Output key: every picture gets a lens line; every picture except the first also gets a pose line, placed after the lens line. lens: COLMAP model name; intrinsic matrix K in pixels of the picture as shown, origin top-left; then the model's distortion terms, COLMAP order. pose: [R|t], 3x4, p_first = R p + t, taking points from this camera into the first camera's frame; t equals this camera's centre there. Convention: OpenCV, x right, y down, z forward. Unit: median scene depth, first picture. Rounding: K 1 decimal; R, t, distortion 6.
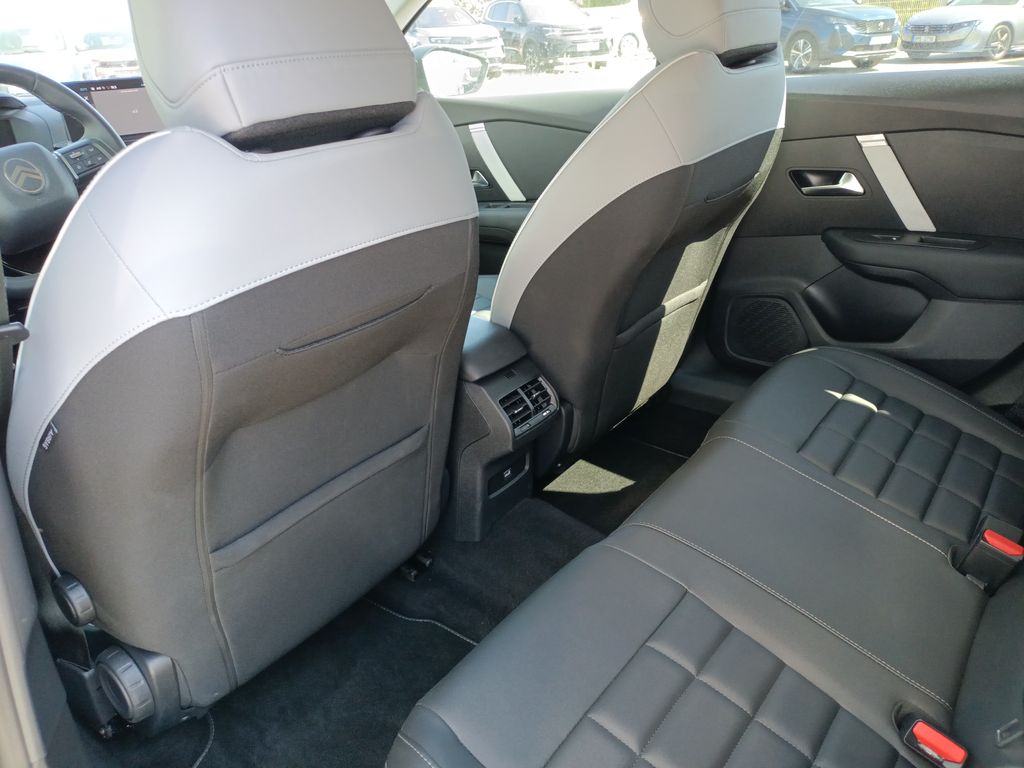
lens RADIAL K [[762.1, 0, 512.0], [0, 762.1, 384.0], [0, 0, 1]] dist [-0.006633, -0.003653]
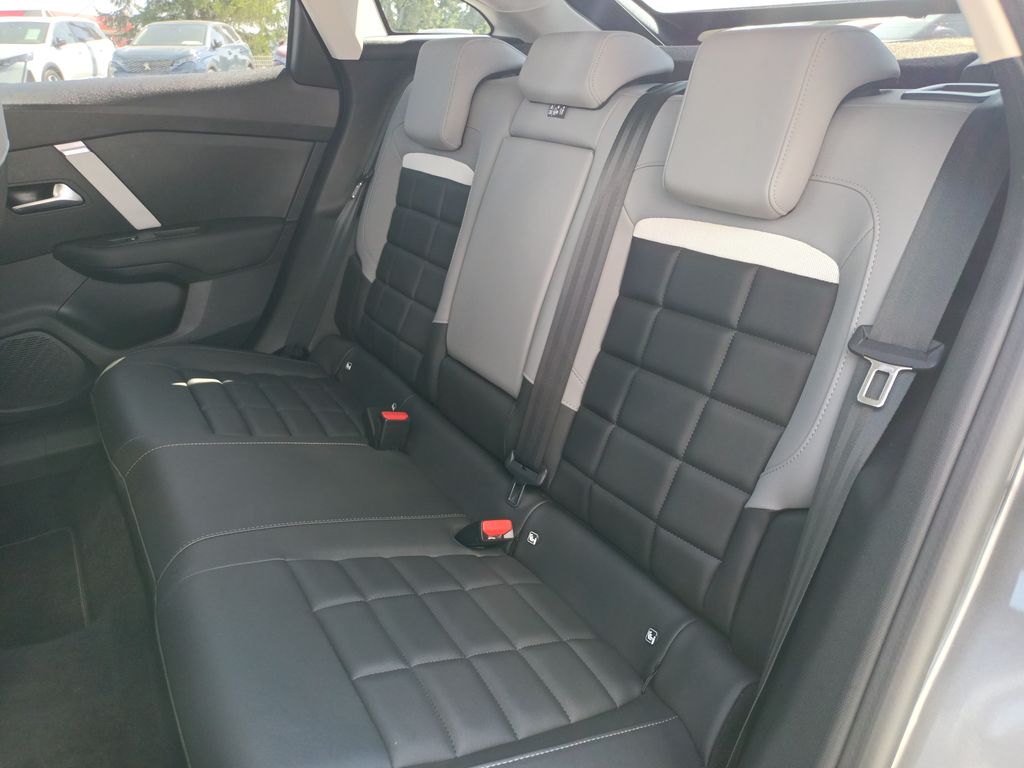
lens RADIAL K [[762.1, 0, 512.0], [0, 762.1, 384.0], [0, 0, 1]] dist [-0.006633, -0.003653]
pose [[0.348940, -0.324779, 0.879067, -0.296383], [0.382578, 0.905670, 0.182746, -0.002844], [-0.855497, 0.272545, 0.440278, 0.153699]]
